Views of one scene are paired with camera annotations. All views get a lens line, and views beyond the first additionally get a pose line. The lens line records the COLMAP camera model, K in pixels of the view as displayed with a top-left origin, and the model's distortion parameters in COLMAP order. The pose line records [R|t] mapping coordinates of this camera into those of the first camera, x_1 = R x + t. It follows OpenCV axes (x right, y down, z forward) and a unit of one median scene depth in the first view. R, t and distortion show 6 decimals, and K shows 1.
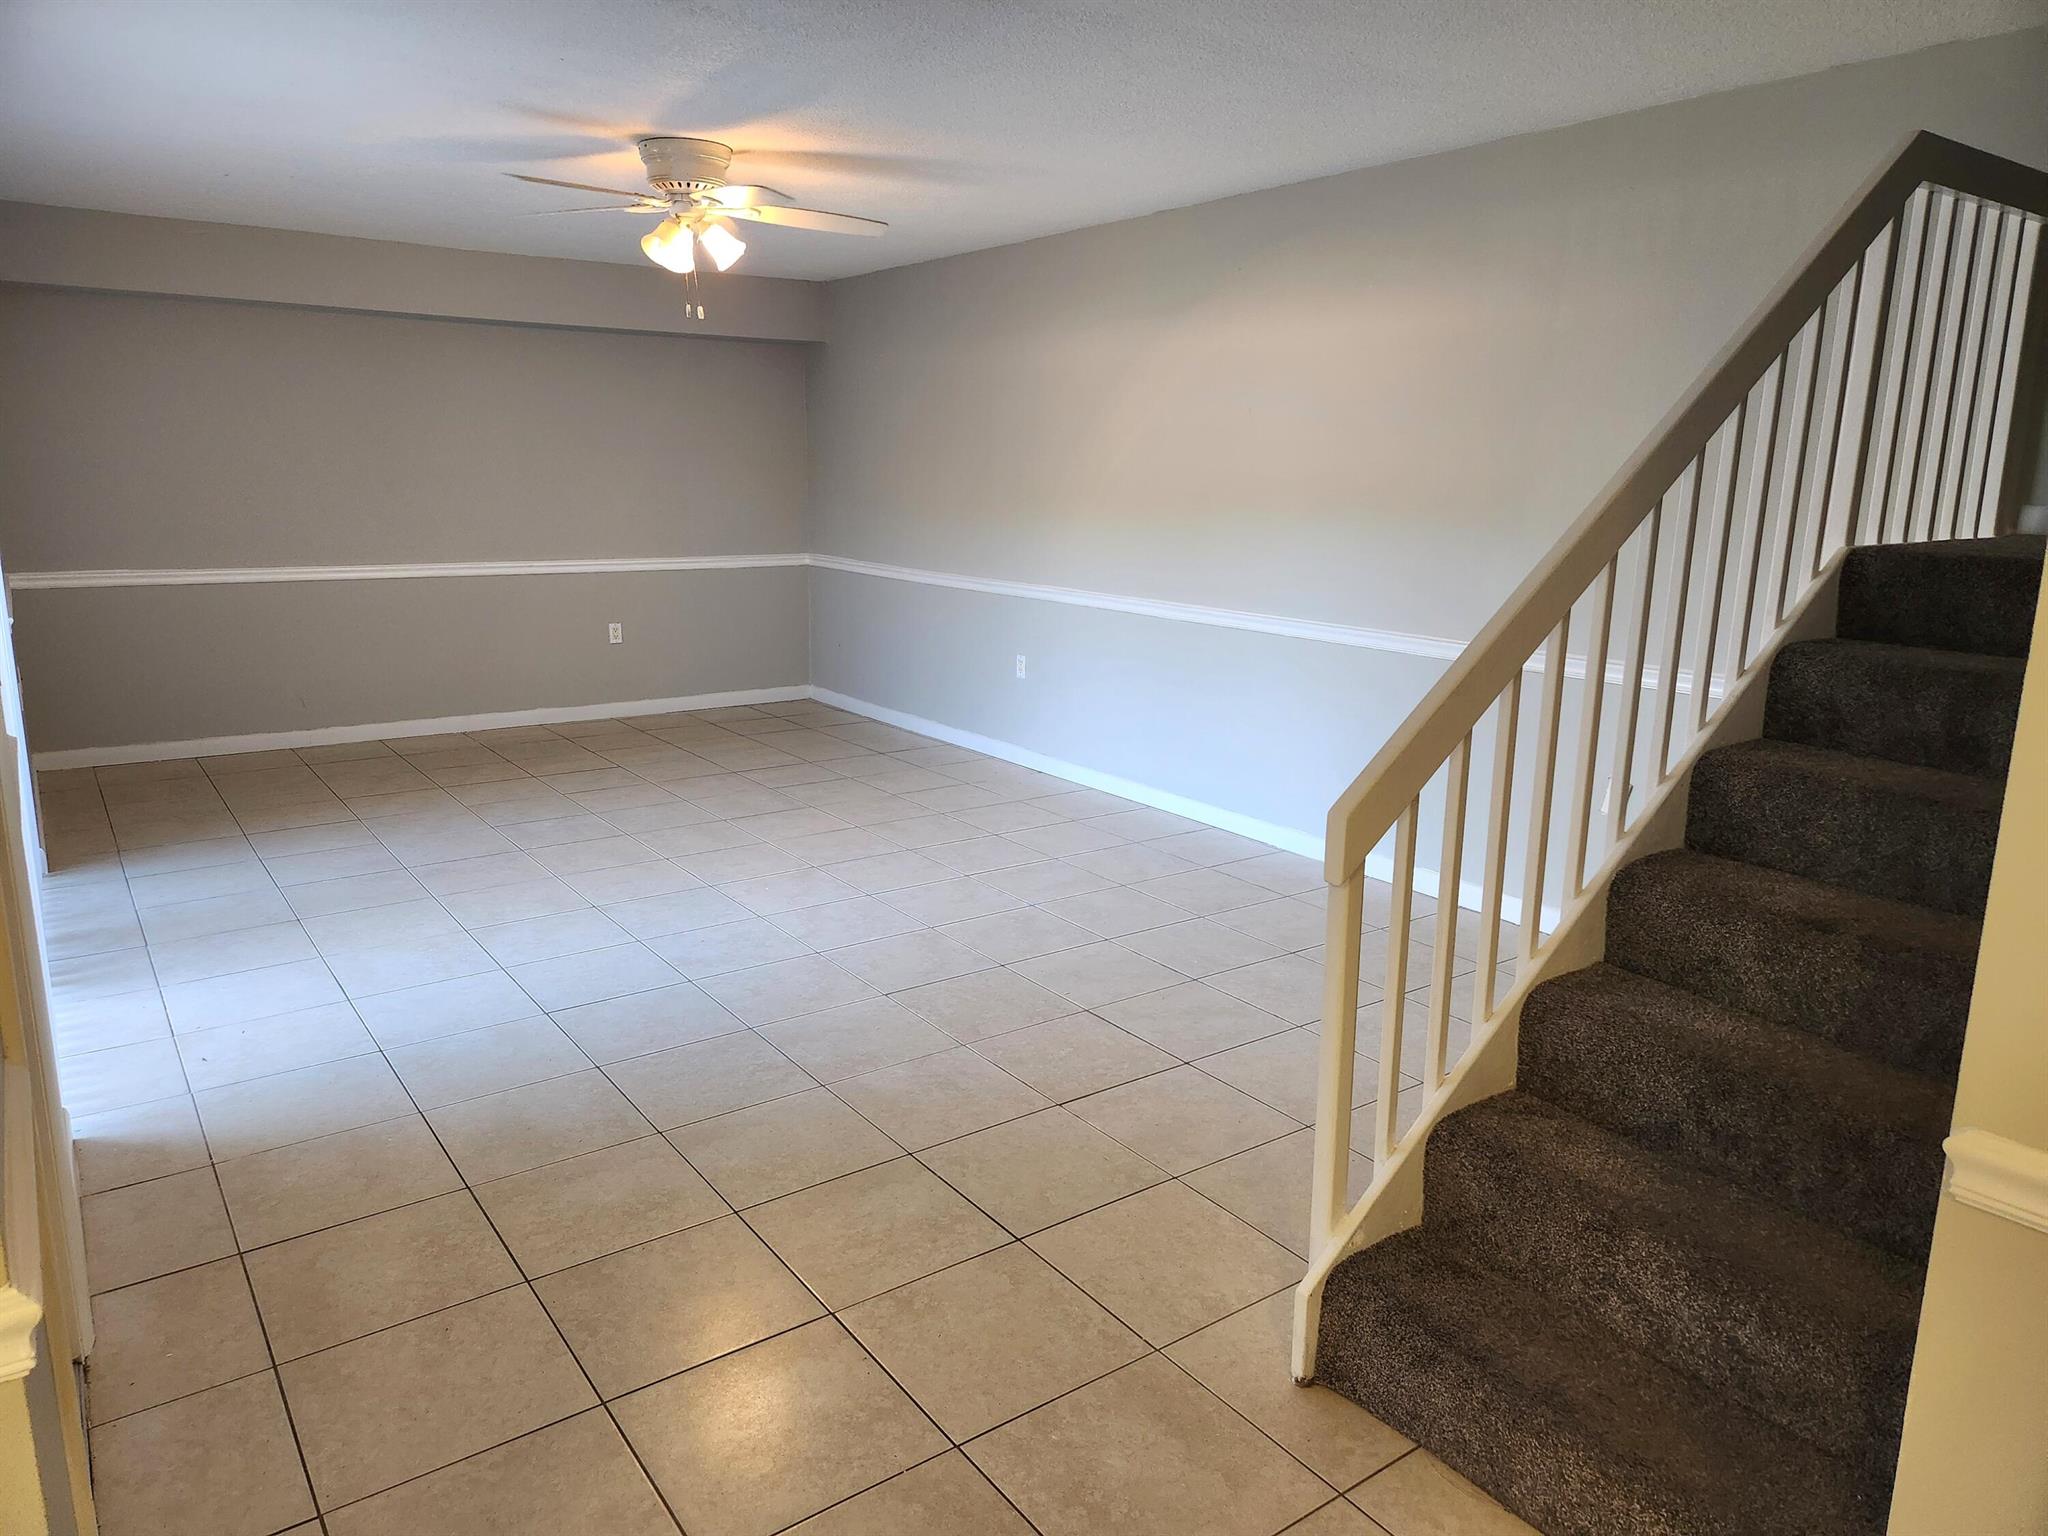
lens RADIAL K [[1367.2, 0, 1043.5], [0, 1367.2, 764.2], [0, 0, 1]] dist [0.074261, -0.062893]
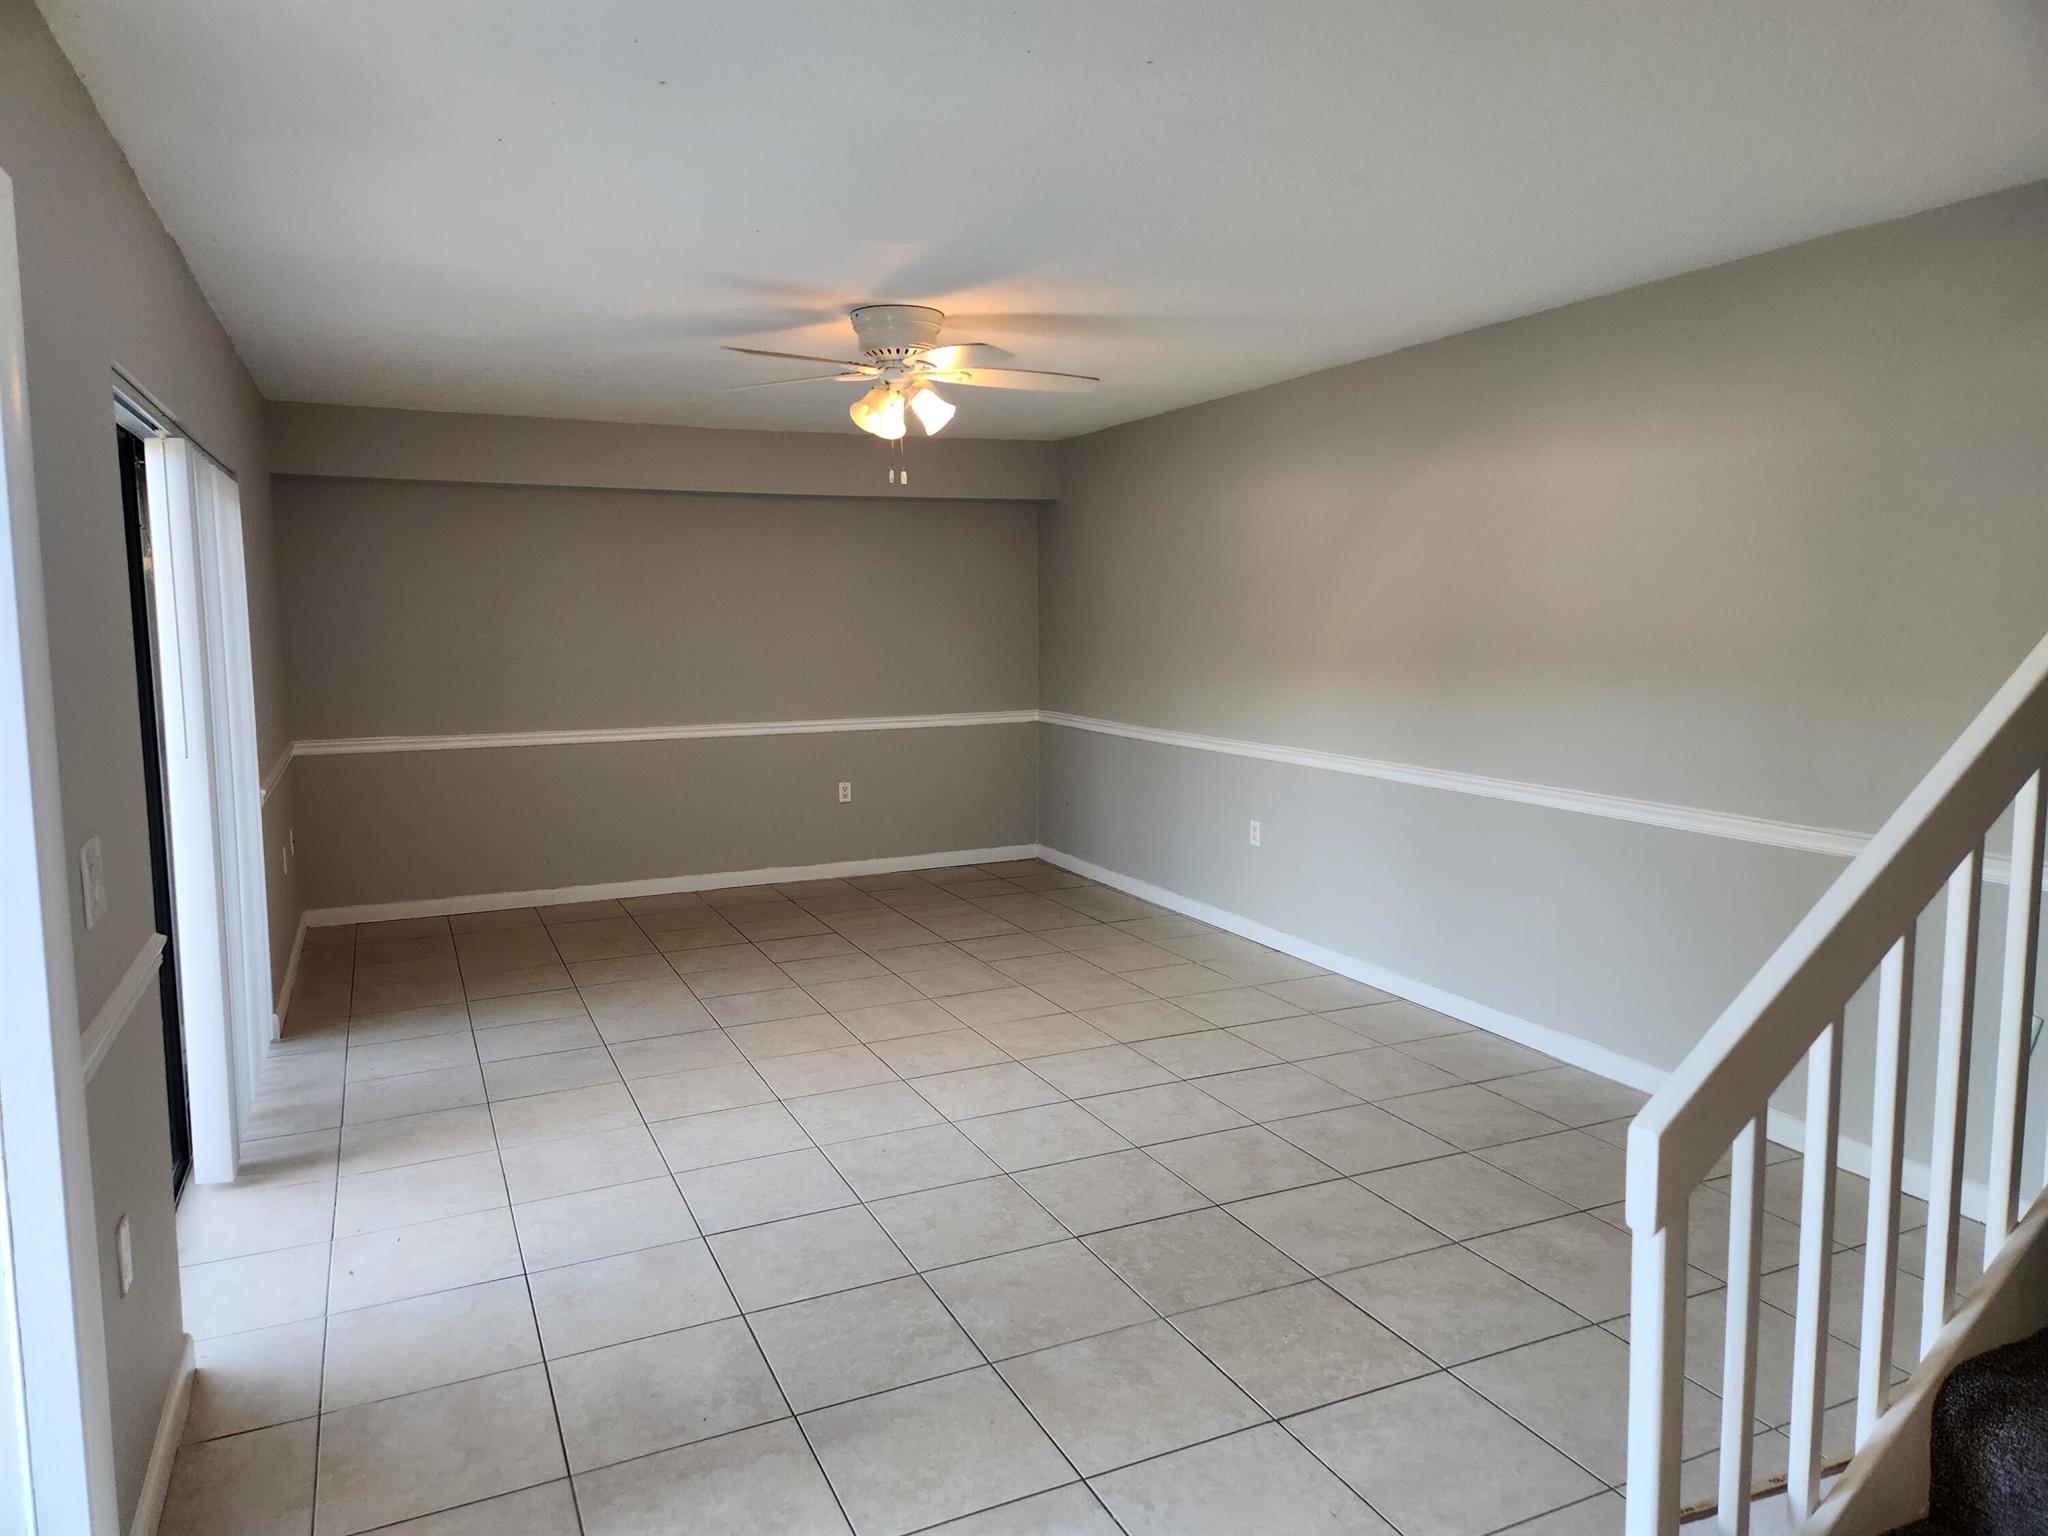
lens RADIAL K [[1367.2, 0, 1029.4], [0, 1367.2, 743.1], [0, 0, 1]] dist [0.074261, -0.062893]
pose [[0.981045, -0.001439, -0.193774, 0.020594], [-0.021449, 0.993022, -0.115964, -0.033622], [0.192589, 0.117922, 0.974168, 0.106785]]
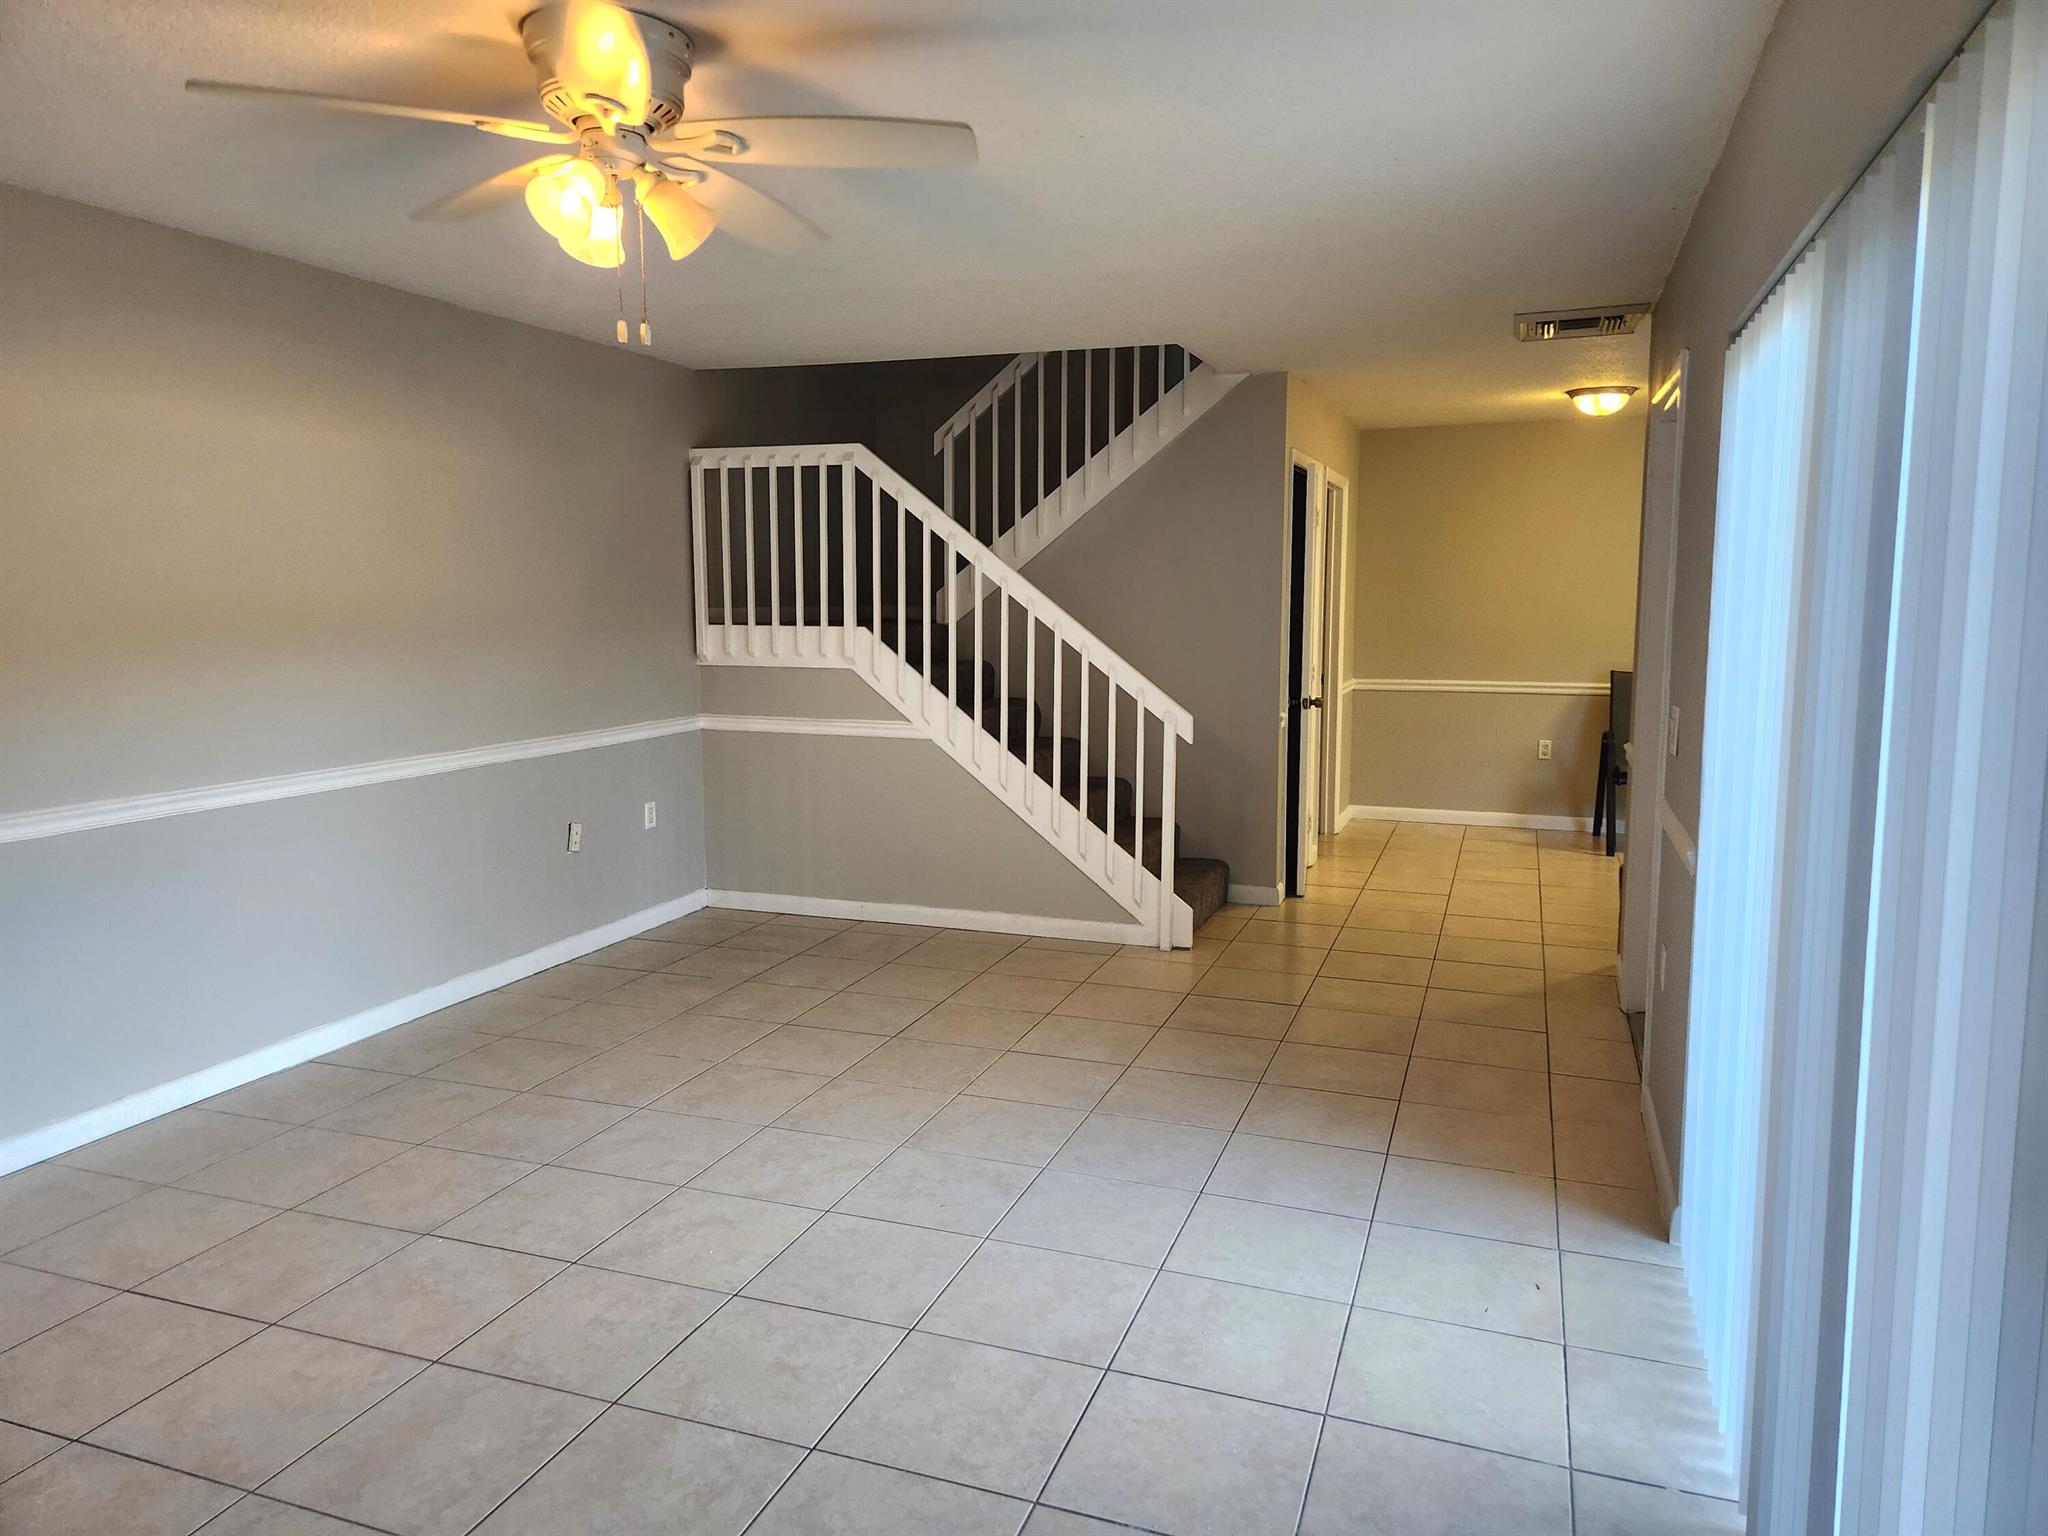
lens RADIAL K [[1367.2, 0, 1004.5], [0, 1367.2, 760.5], [0, 0, 1]] dist [0.074261, -0.062893]
pose [[-0.546785, -0.113069, 0.829603, -0.865684], [0.176560, 0.952988, 0.246254, -0.288206], [-0.818445, 0.281123, -0.501116, 1.269699]]
